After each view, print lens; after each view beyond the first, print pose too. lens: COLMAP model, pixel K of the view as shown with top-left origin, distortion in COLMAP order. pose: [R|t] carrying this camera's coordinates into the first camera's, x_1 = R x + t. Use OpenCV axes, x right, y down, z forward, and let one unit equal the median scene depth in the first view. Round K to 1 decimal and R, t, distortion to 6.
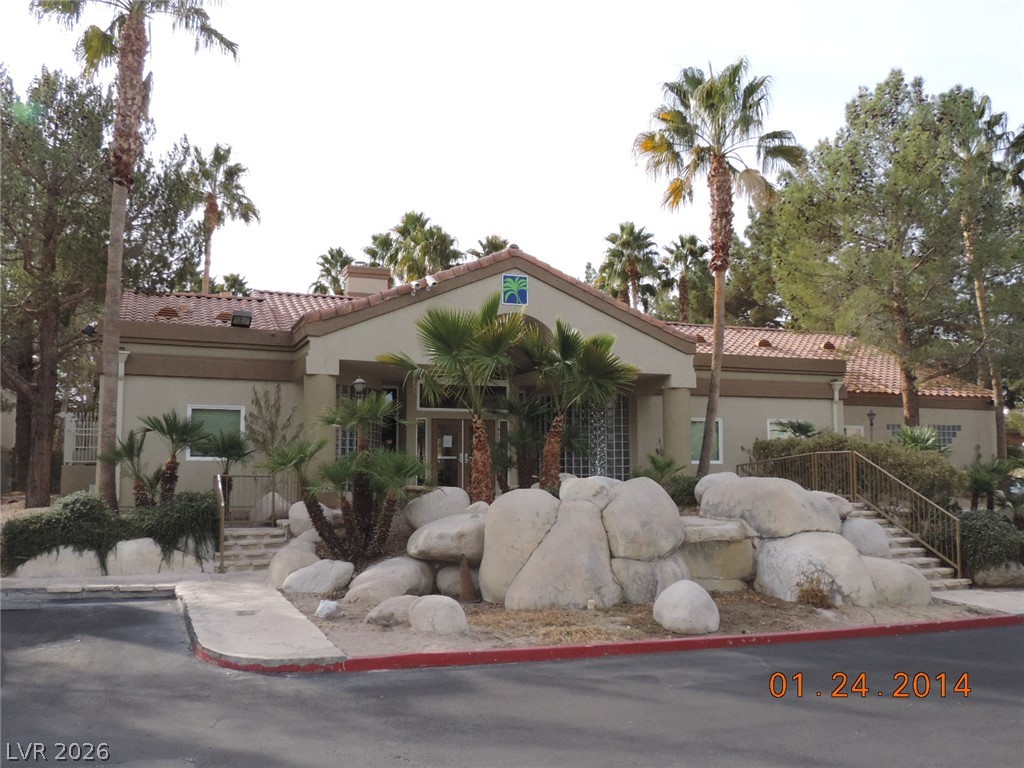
lens RADIAL K [[971.2, 0, 512.0], [0, 971.2, 384.0], [0, 0, 1]] dist [-0.013573, -0.005500]
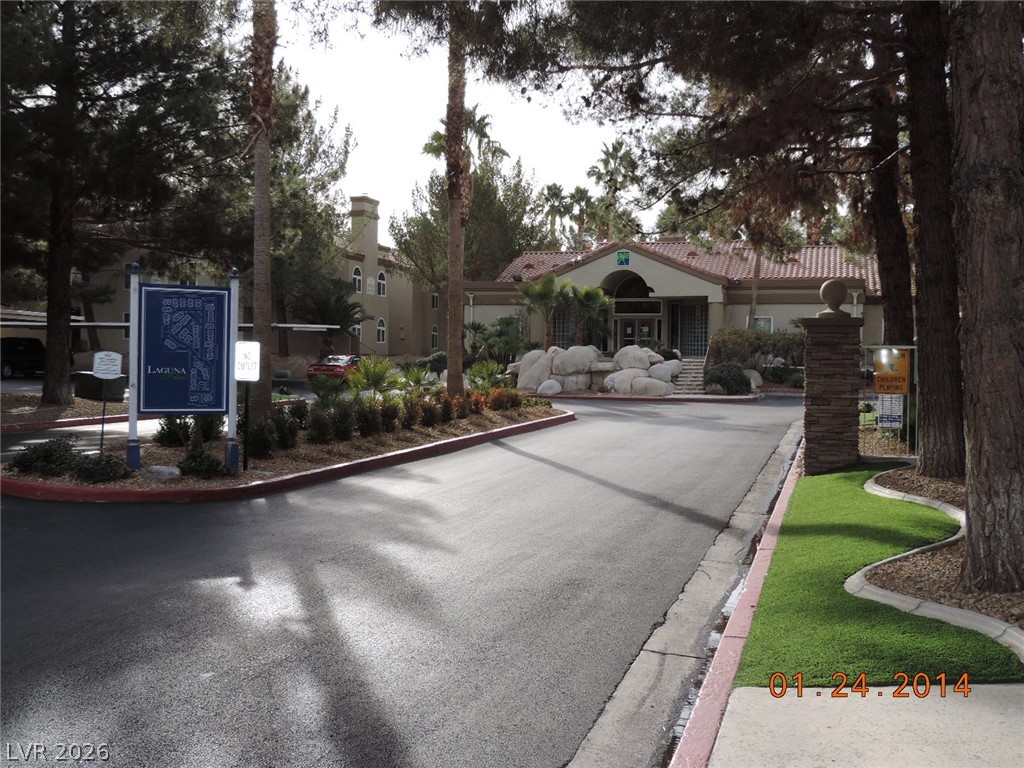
lens RADIAL K [[1046.6, 0, 512.0], [0, 1046.6, 384.0], [0, 0, 1]] dist [0.001891, 0.000205]
pose [[0.787579, 0.025029, -0.615705, 1.209251], [0.049594, 0.993359, 0.103819, -0.074745], [0.614215, -0.112301, 0.781107, -0.937167]]
